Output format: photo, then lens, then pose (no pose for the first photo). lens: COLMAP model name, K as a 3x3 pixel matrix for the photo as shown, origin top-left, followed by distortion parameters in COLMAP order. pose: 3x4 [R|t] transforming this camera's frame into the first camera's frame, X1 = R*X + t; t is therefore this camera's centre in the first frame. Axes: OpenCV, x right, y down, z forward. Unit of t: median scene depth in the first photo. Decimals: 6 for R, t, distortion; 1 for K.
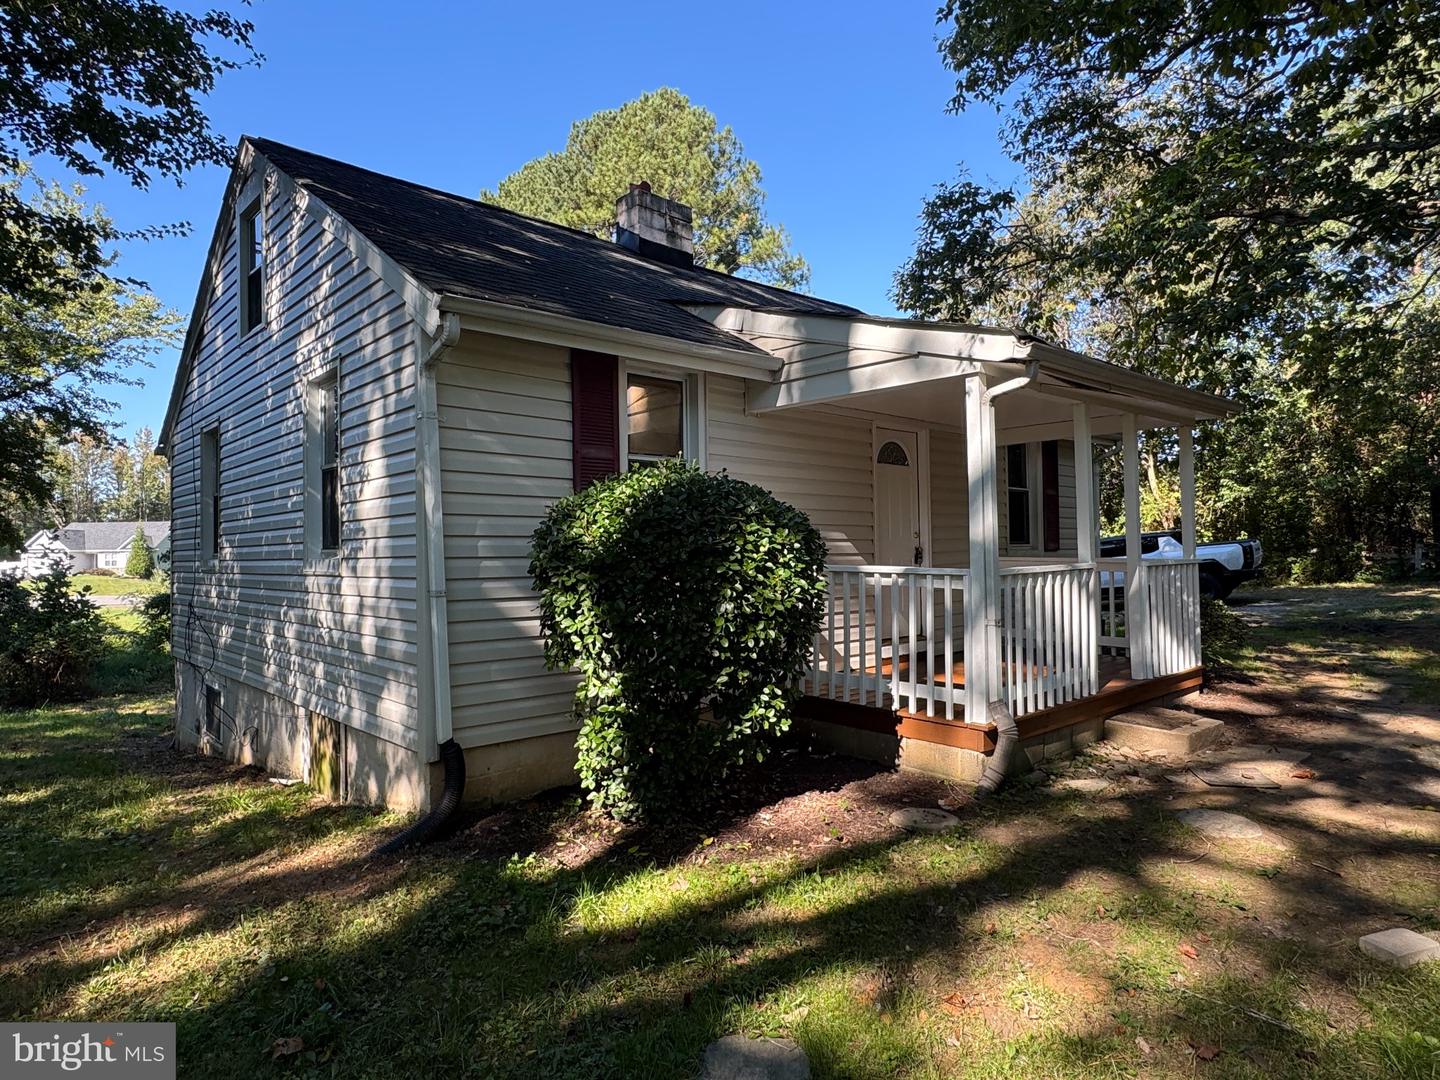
lens RADIAL K [[859.6, 0, 713.9], [0, 859.6, 542.0], [0, 0, 1]] dist [-0.000946, -0.001102]
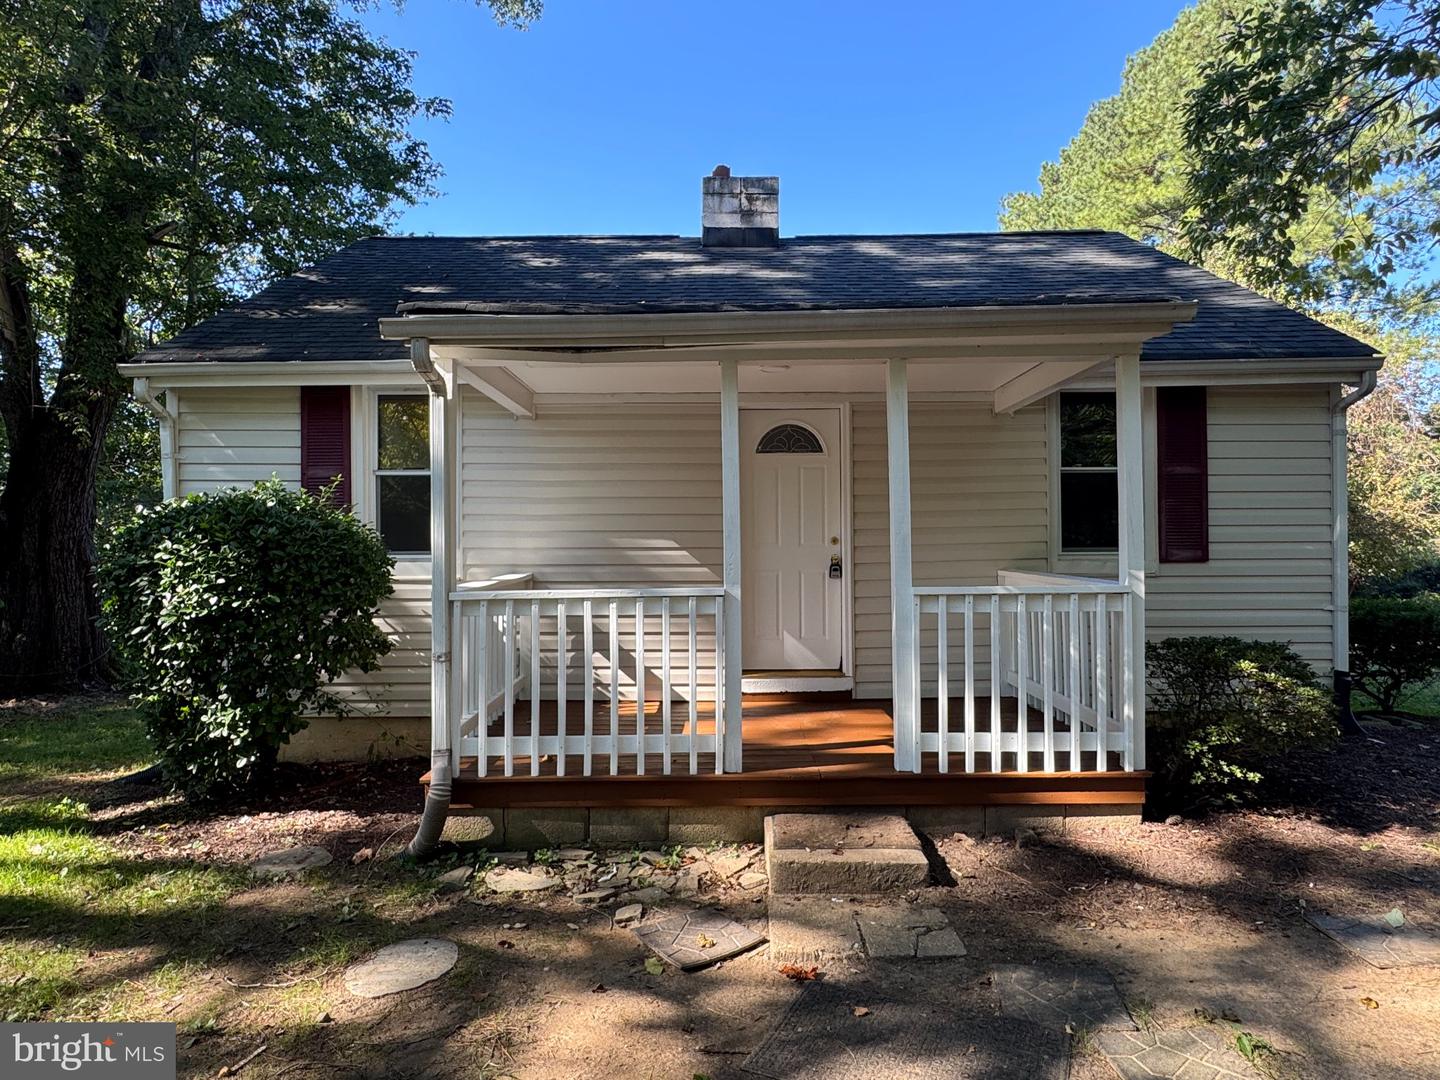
lens RADIAL K [[859.6, 0, 713.9], [0, 859.6, 542.0], [0, 0, 1]] dist [-0.000946, -0.001102]
pose [[0.737284, 0.003169, -0.675575, 1.010115], [0.004737, 0.999940, 0.009860, -0.022716], [0.675566, -0.010470, 0.737225, 0.525839]]
